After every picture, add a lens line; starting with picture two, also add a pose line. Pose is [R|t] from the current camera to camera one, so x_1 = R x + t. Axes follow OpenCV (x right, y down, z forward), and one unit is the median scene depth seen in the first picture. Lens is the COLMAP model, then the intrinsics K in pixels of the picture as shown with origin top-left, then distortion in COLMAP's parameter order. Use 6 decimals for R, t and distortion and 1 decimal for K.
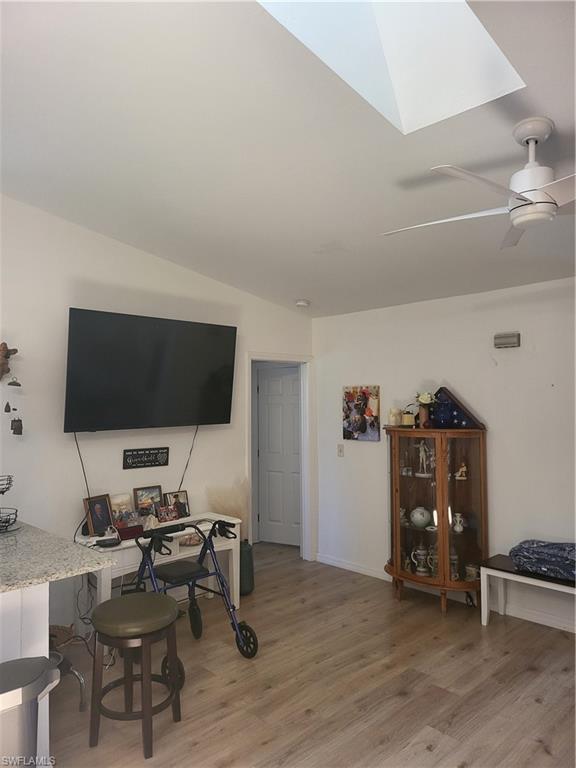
lens RADIAL K [[541.9, 0, 282.7], [0, 541.9, 391.0], [0, 0, 1]] dist [0.074936, -0.072181]
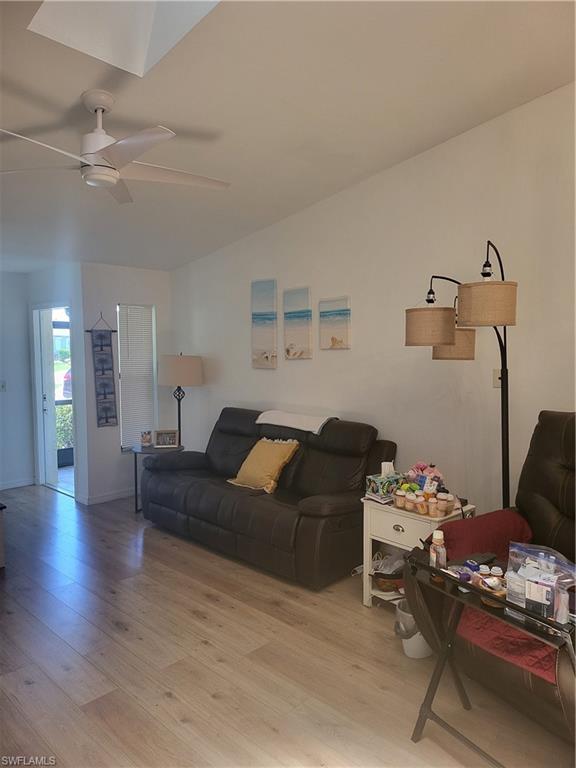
lens RADIAL K [[532.9, 0, 286.4], [0, 532.9, 393.5], [0, 0, 1]] dist [0.048303, -0.043441]
pose [[-0.036276, -0.071612, 0.996773, -0.432448], [-0.022791, 0.997229, 0.070815, 0.030759], [-0.999082, -0.020149, -0.037807, 0.371606]]
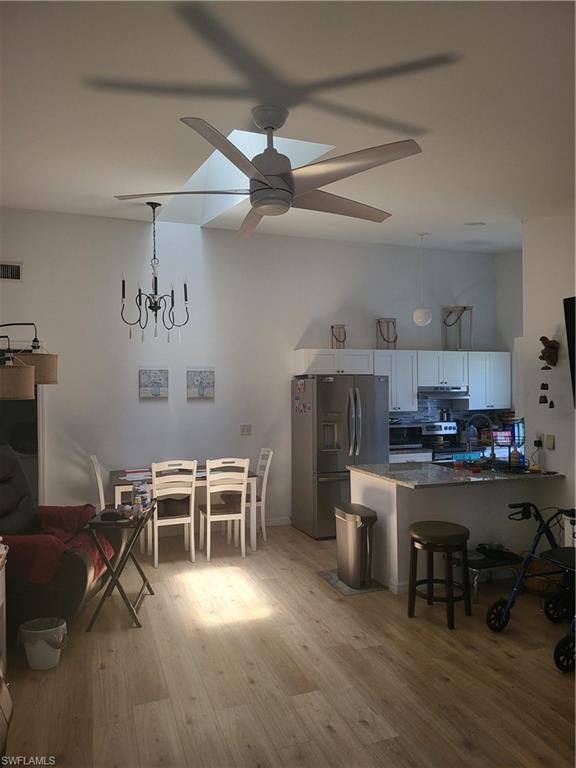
lens RADIAL K [[540.1, 0, 287.0], [0, 540.1, 397.9], [0, 0, 1]] dist [0.066650, -0.080762]
pose [[-0.409942, 0.027192, -0.911706, 0.783556], [0.032068, 0.999367, 0.015388, 0.015457], [0.911548, -0.022928, -0.410555, 0.825813]]
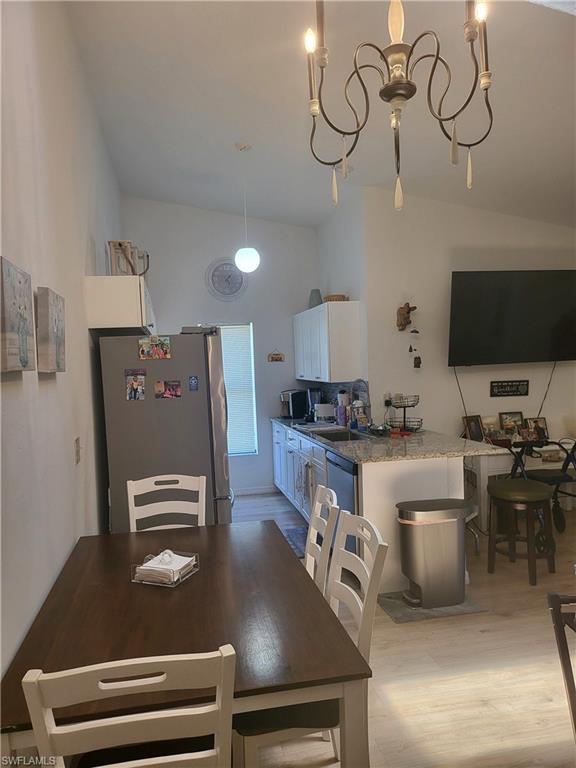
lens RADIAL K [[541.9, 0, 282.7], [0, 541.9, 391.0], [0, 0, 1]] dist [0.074936, -0.072181]
pose [[0.838097, 0.008609, -0.545453, -0.007762], [0.039503, 0.996293, 0.076422, 0.015877], [0.544088, -0.085596, 0.834650, -0.313971]]
